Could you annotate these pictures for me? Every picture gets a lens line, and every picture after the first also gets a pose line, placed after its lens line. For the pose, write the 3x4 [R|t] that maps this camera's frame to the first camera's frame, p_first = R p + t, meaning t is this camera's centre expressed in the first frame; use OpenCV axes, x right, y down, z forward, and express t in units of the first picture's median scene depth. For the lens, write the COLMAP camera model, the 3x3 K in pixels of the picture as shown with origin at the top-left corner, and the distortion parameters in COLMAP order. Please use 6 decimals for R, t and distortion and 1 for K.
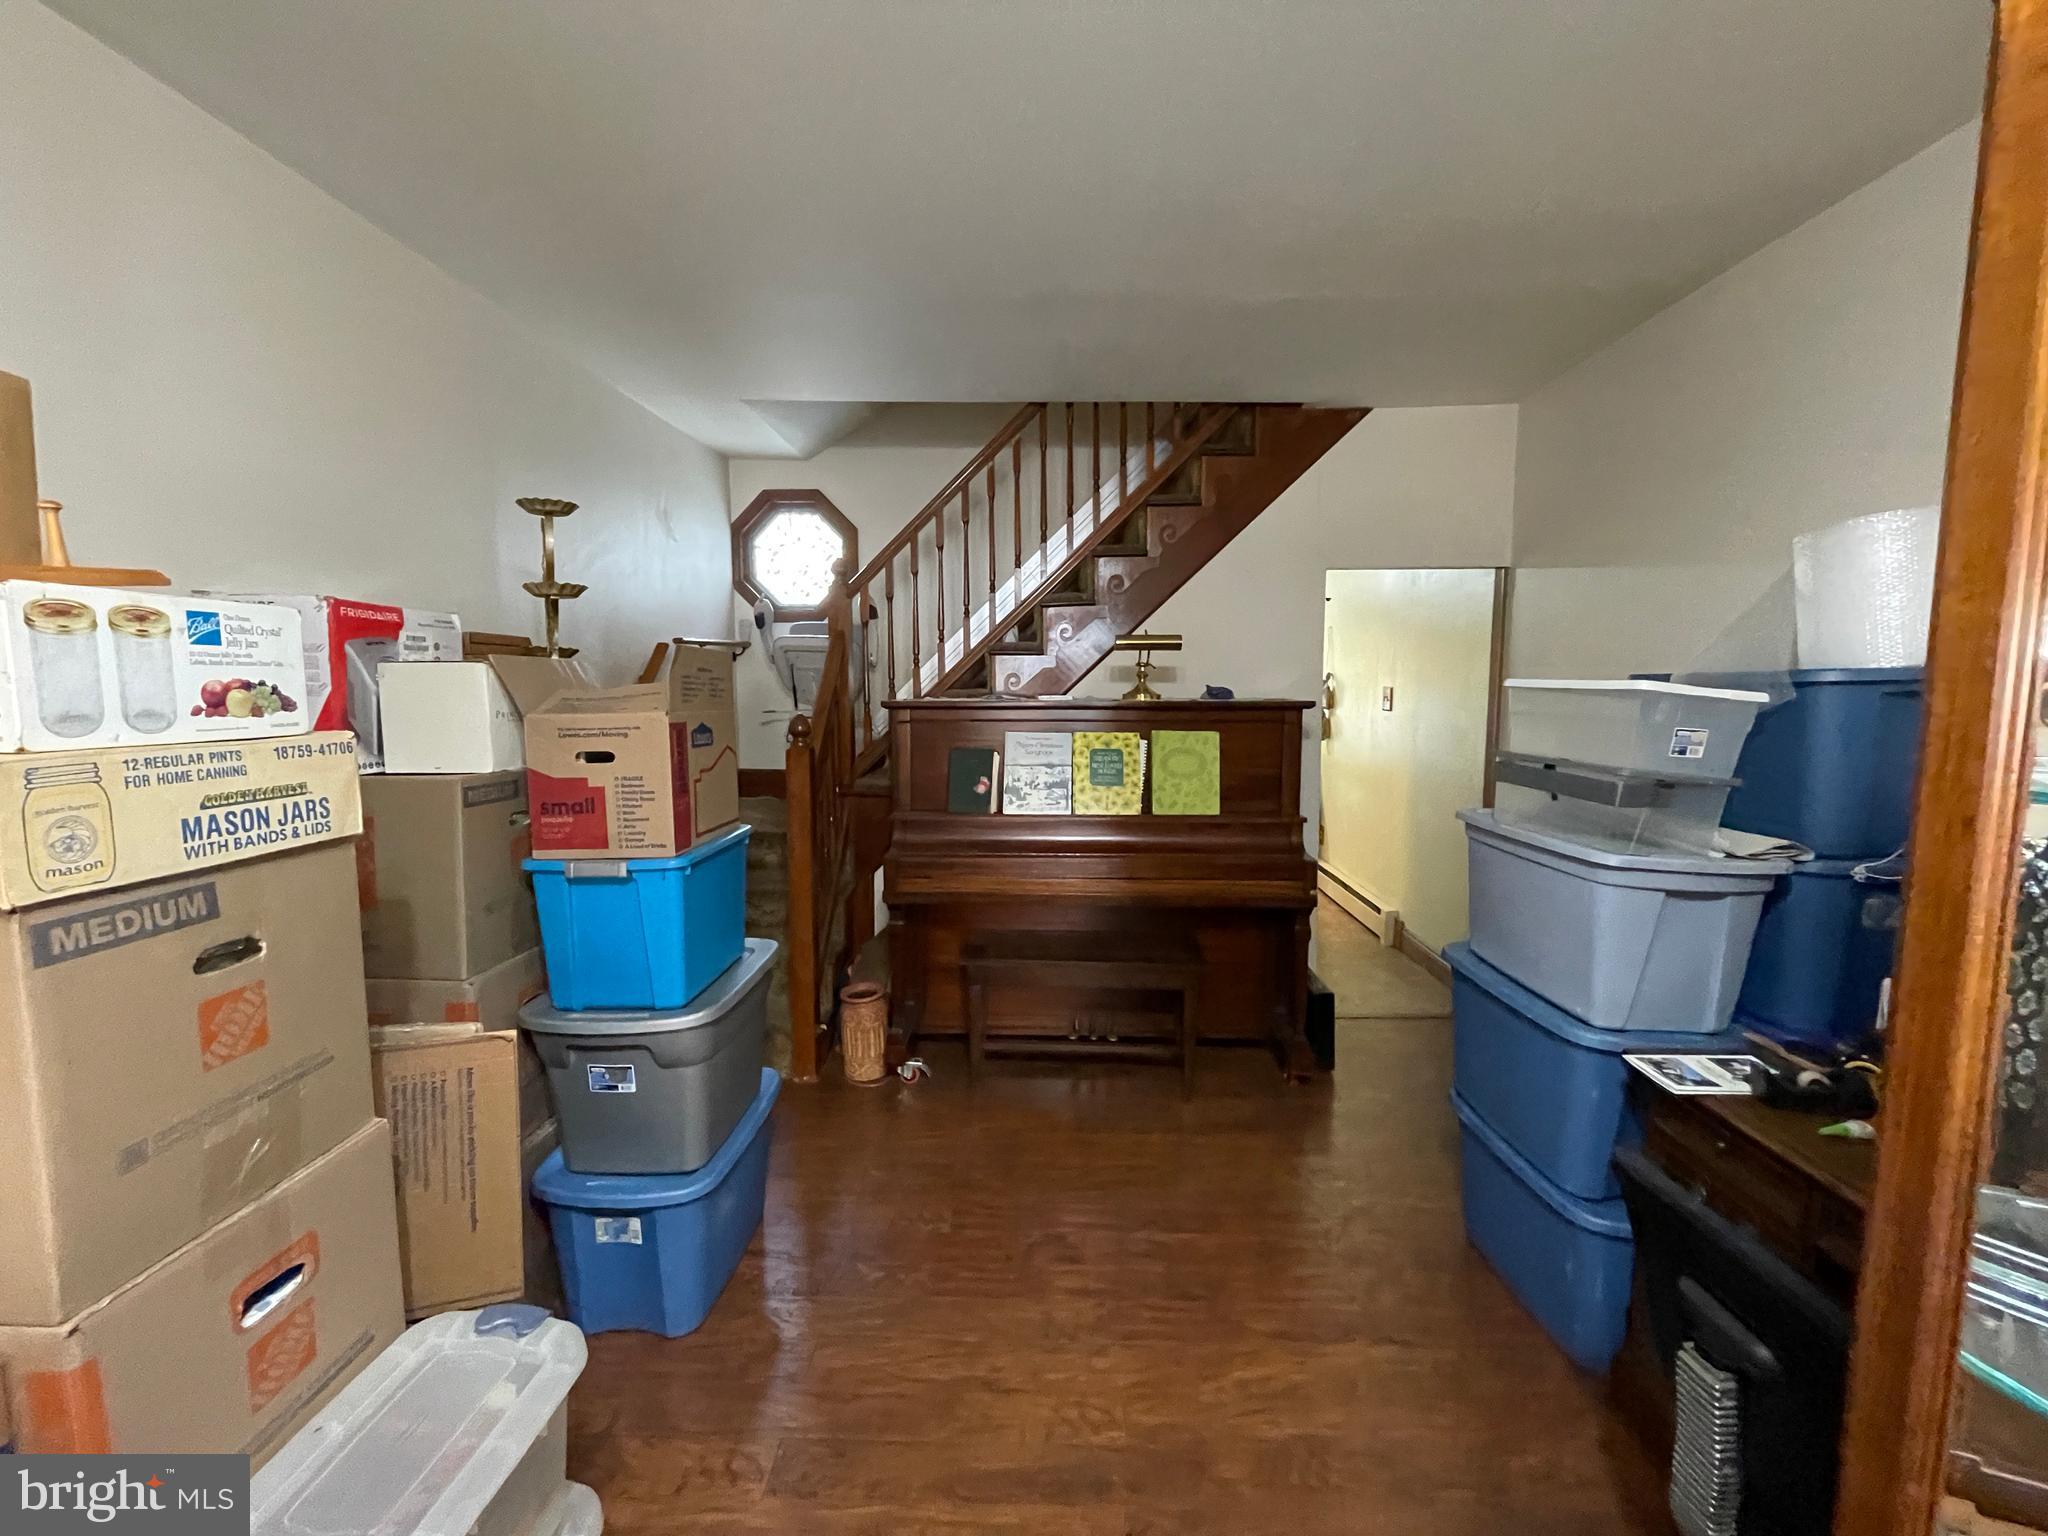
lens RADIAL K [[833.8, 0, 1016.3], [0, 833.8, 763.5], [0, 0, 1]] dist [-0.002994, -0.000462]
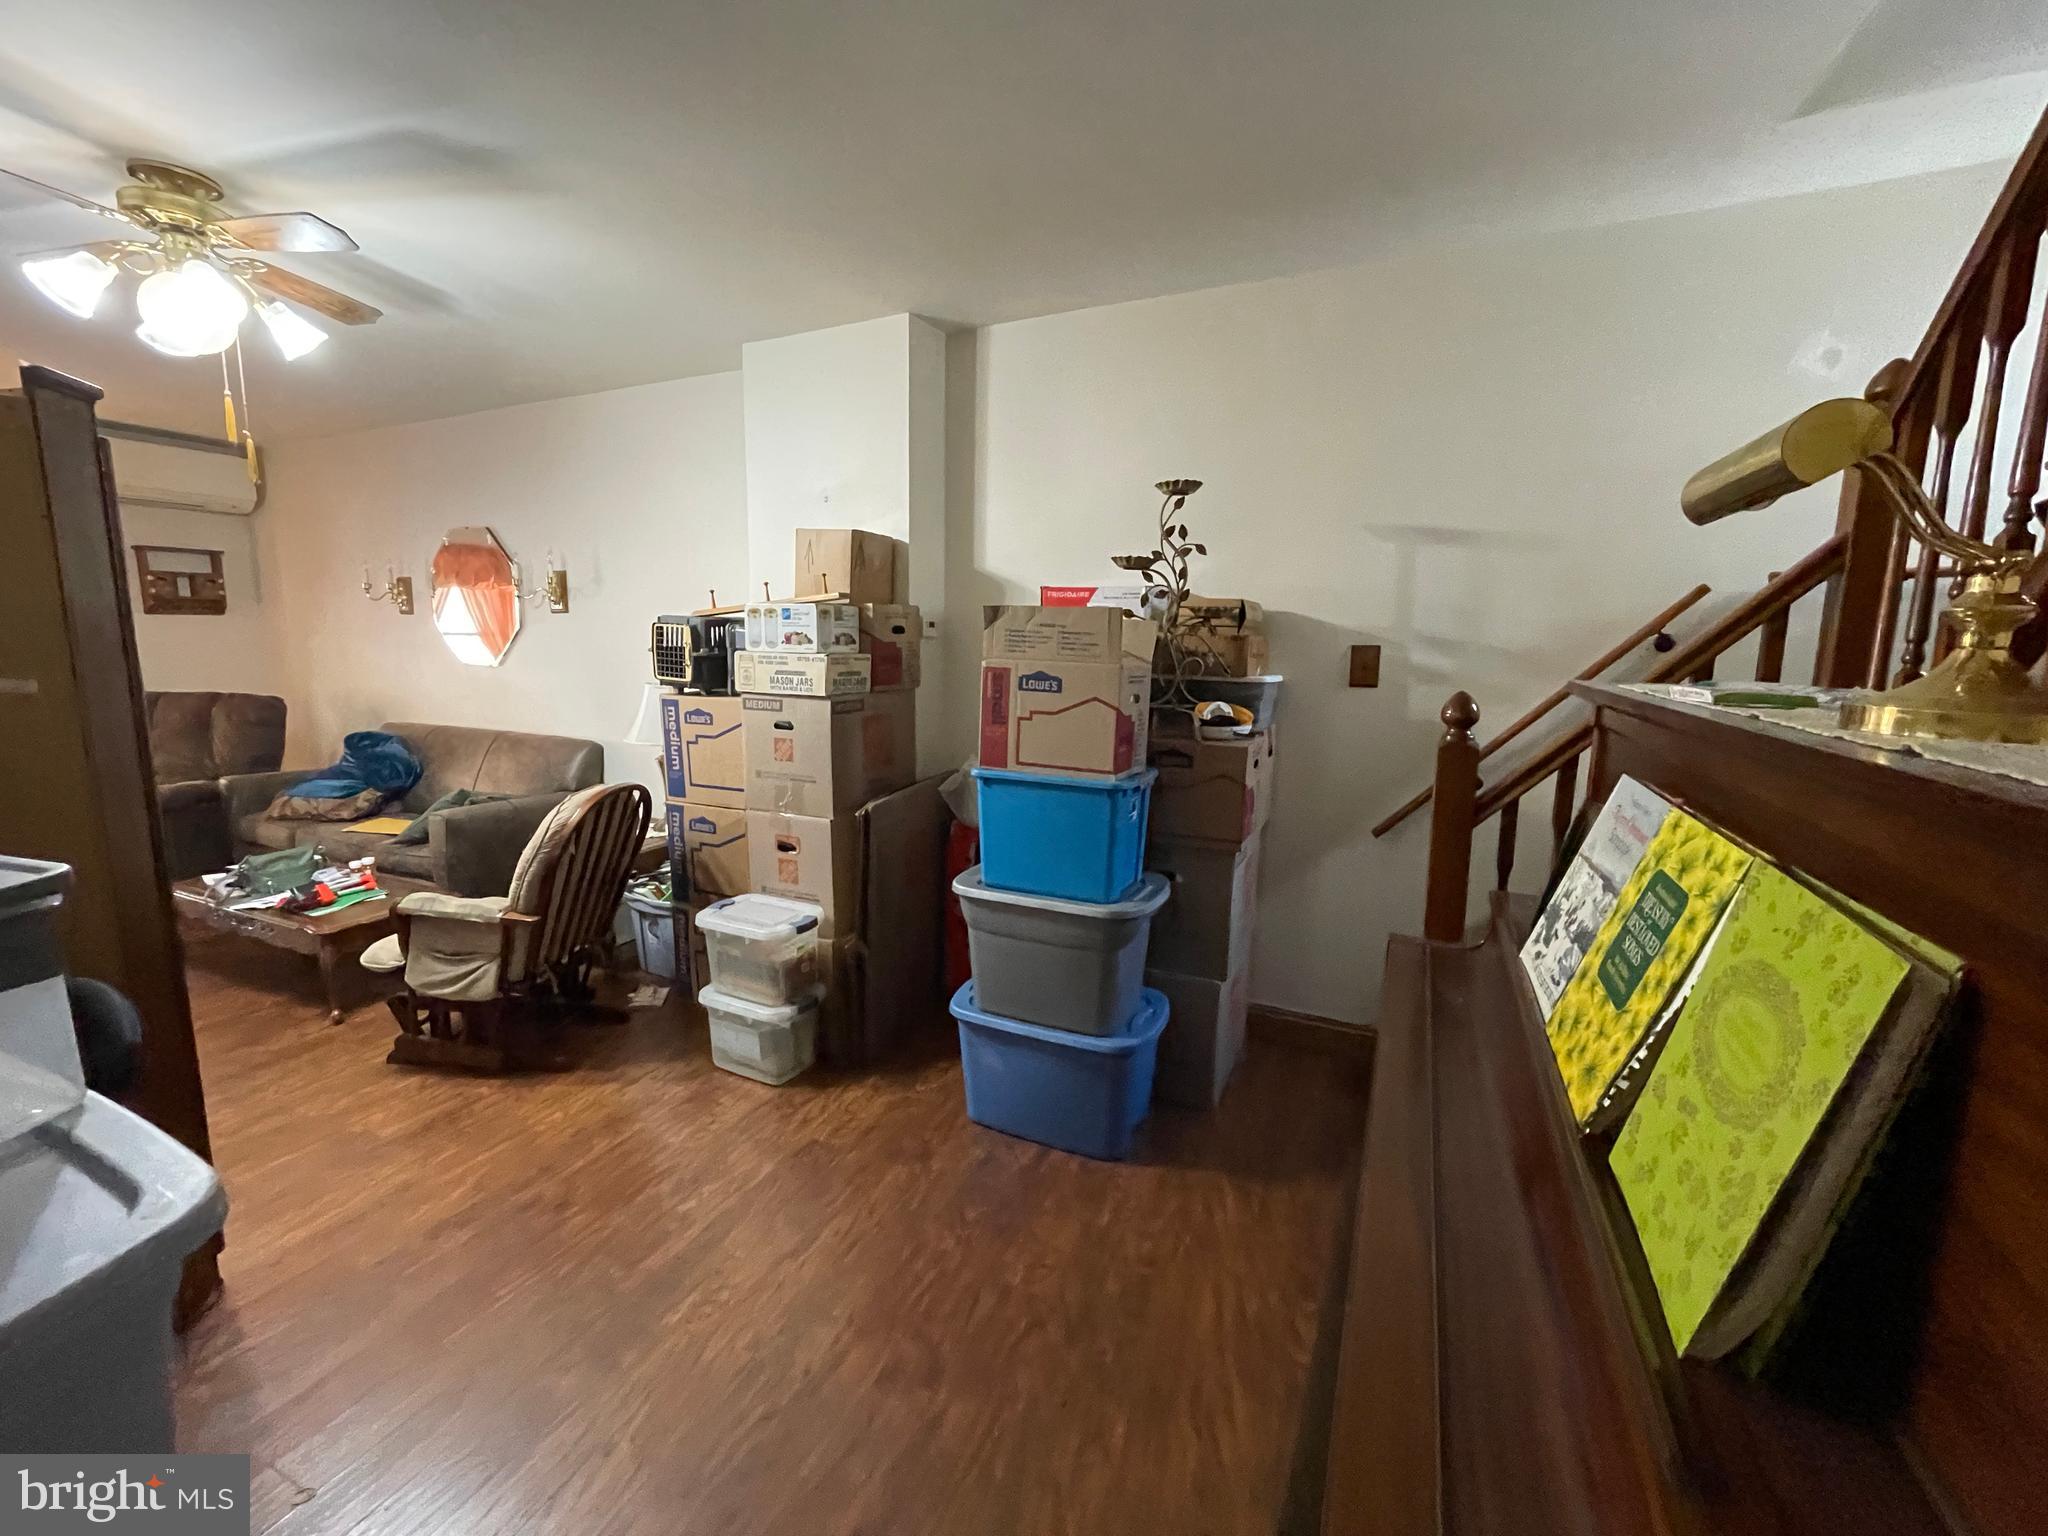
lens RADIAL K [[833.8, 0, 1016.3], [0, 833.8, 763.5], [0, 0, 1]] dist [-0.002994, -0.000462]
pose [[-0.411379, 0.128088, -0.902419, 1.399152], [-0.104086, 0.976998, 0.186122, -0.275636], [0.905502, 0.170495, -0.388584, 2.933194]]
